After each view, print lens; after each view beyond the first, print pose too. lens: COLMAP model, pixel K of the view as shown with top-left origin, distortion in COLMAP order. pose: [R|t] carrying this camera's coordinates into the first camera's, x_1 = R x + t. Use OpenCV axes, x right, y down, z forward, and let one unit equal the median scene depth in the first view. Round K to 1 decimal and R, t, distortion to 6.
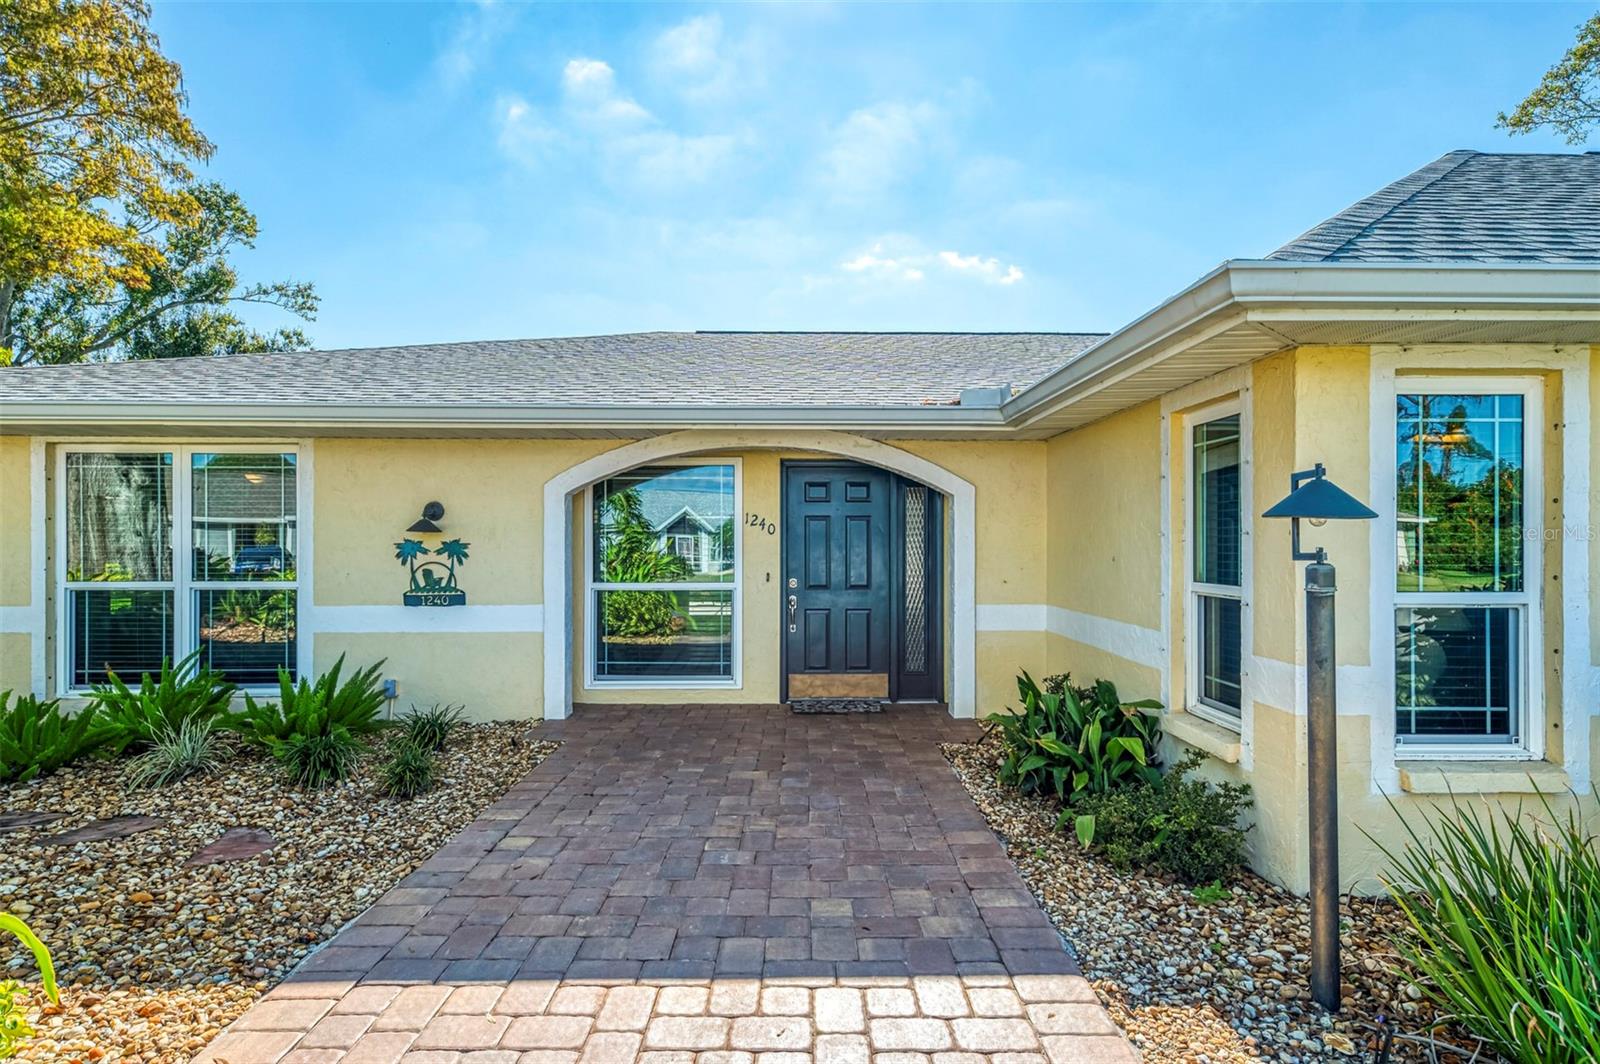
lens RADIAL K [[792.4, 0, 800.0], [0, 792.4, 532.0], [0, 0, 1]] dist [0.001344, 0.000120]
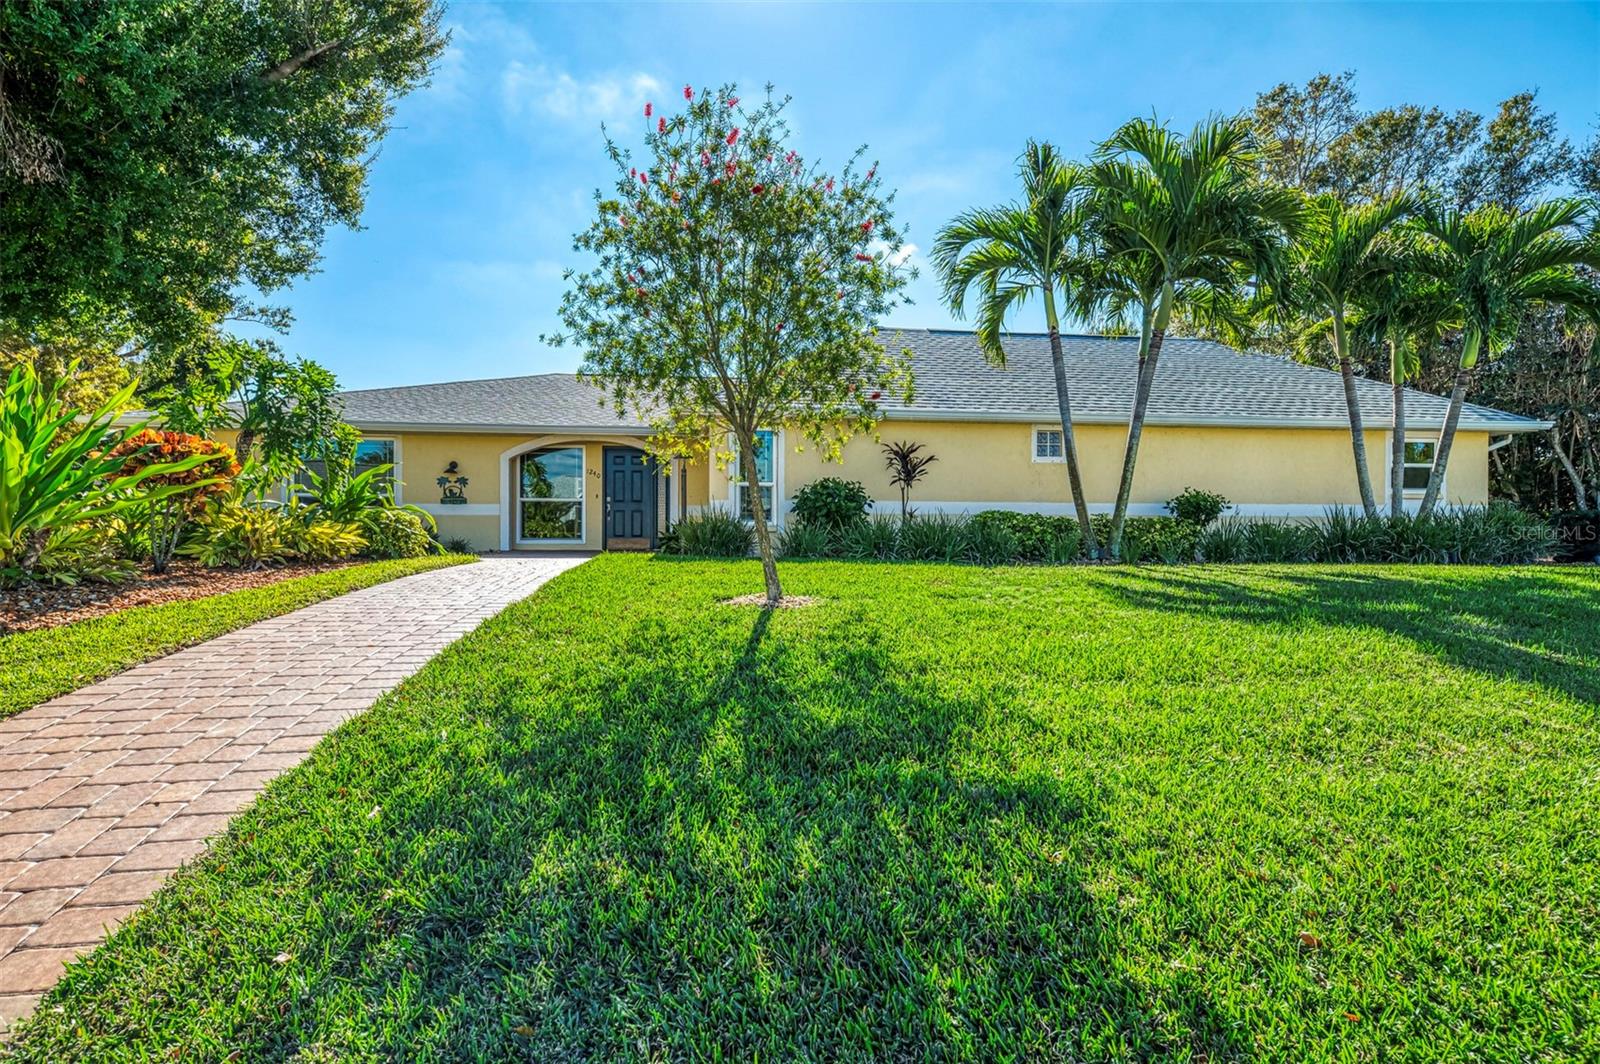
lens RADIAL K [[792.4, 0, 800.0], [0, 792.4, 532.0], [0, 0, 1]] dist [0.001344, 0.000120]
pose [[0.995120, 0.002391, 0.098639, 0.325423], [-0.003531, 0.999929, 0.011385, 0.133962], [-0.098604, -0.011677, 0.995058, -1.390305]]
